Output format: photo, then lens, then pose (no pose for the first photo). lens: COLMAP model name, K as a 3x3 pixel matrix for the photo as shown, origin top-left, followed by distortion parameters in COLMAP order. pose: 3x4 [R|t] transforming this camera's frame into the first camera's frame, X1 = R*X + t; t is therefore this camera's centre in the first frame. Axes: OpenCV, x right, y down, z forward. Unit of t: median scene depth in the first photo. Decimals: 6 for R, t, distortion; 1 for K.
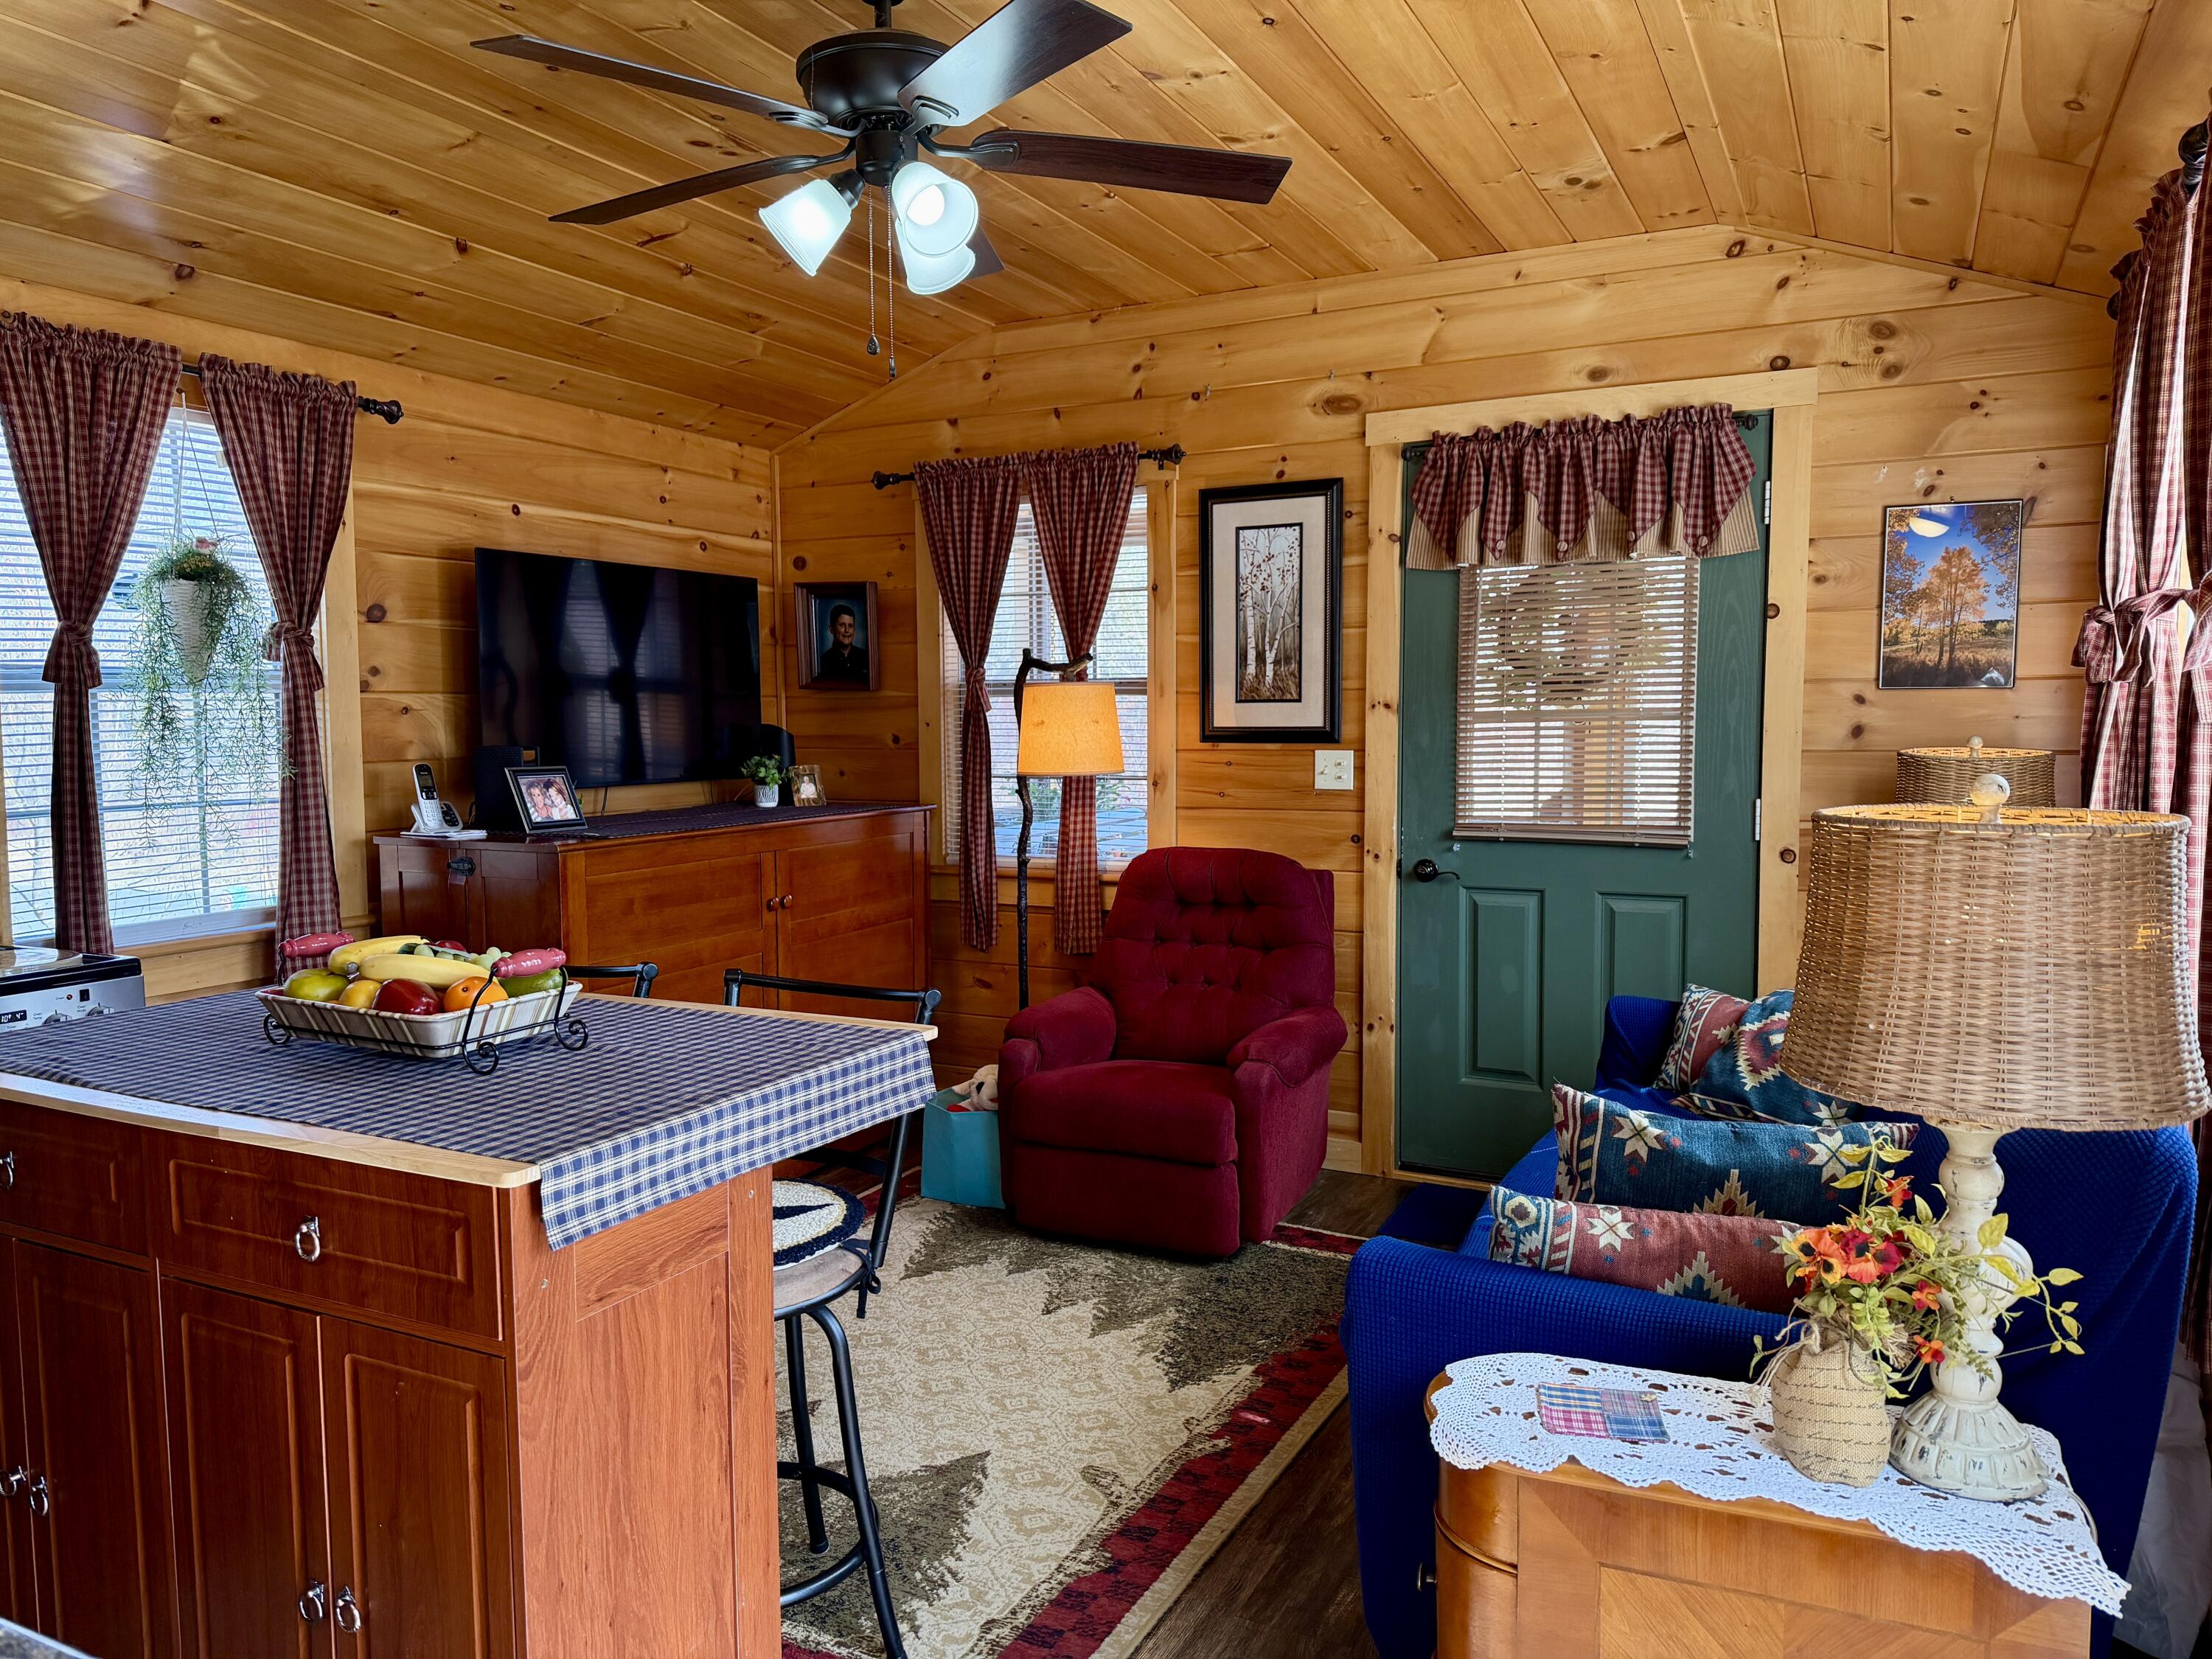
lens RADIAL K [[1552.9, 0, 1105.4], [0, 1552.9, 864.6], [0, 0, 1]] dist [0.061162, -0.064787]
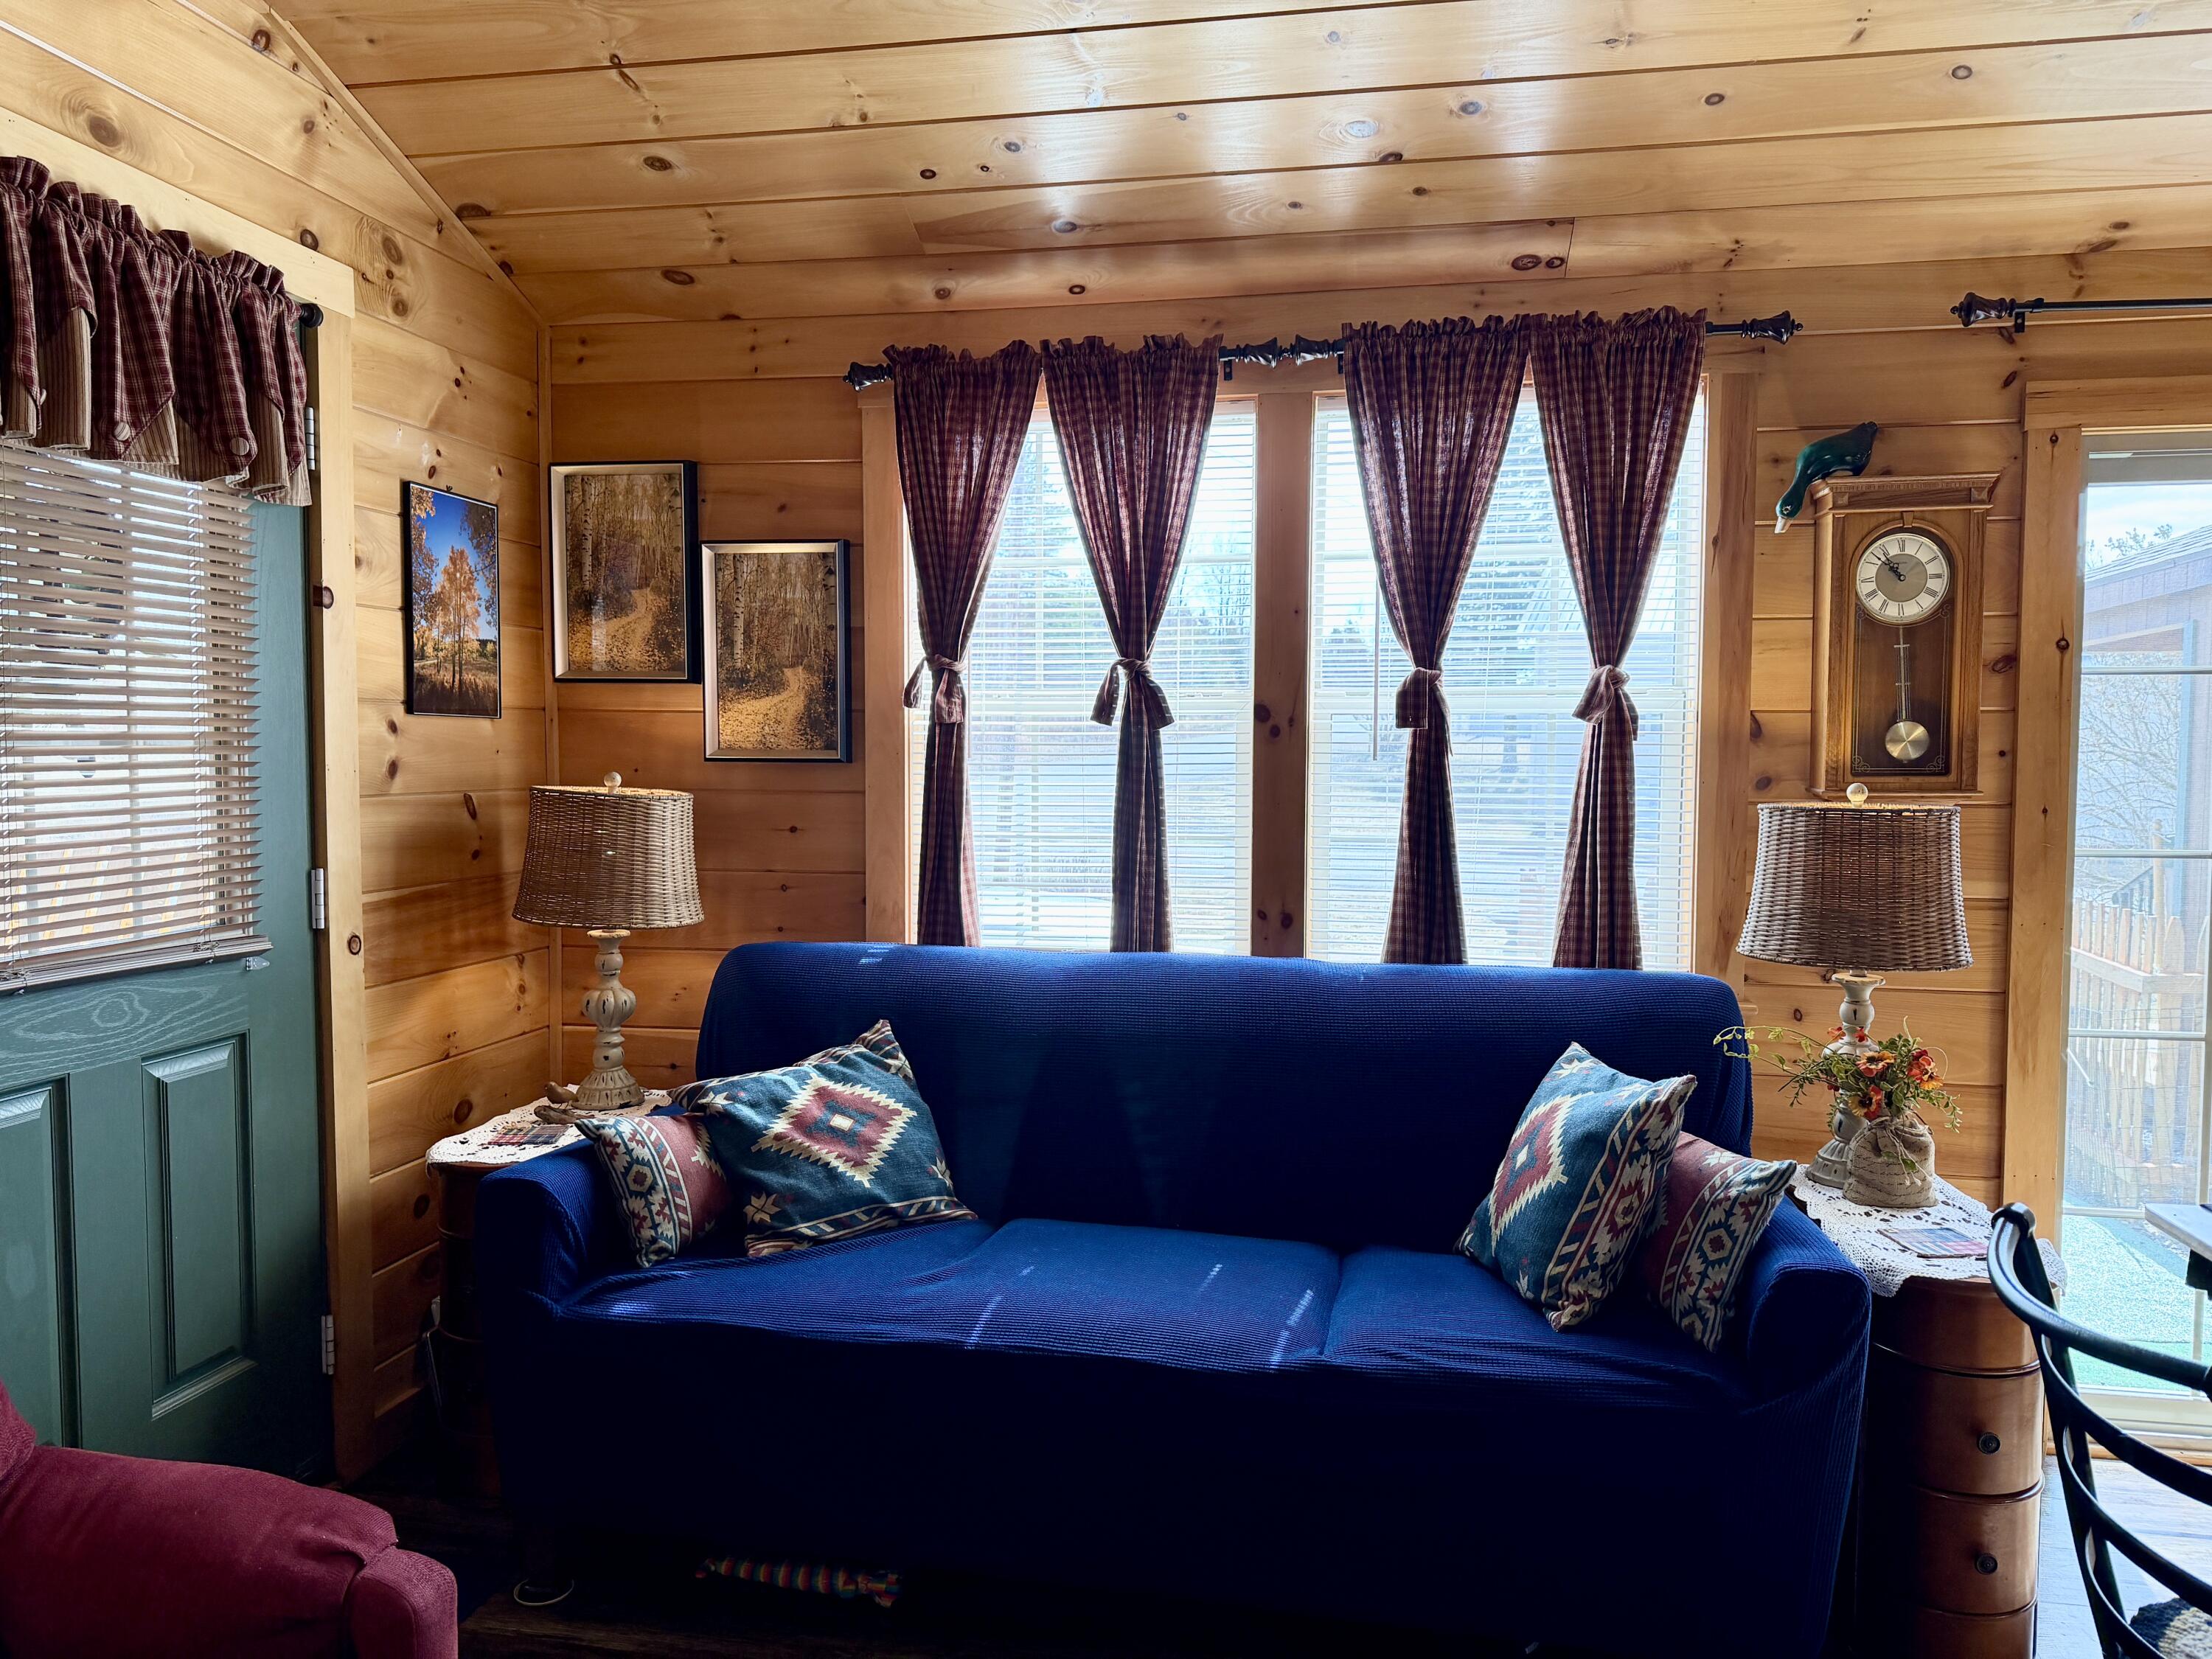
lens RADIAL K [[1552.9, 0, 1099.9], [0, 1552.9, 834.5], [0, 0, 1]] dist [0.061162, -0.064787]
pose [[-0.284278, -0.048341, 0.957523, -0.307881], [0.086235, 0.993391, 0.075754, -0.072055], [-0.954856, 0.104107, -0.278230, 0.787566]]
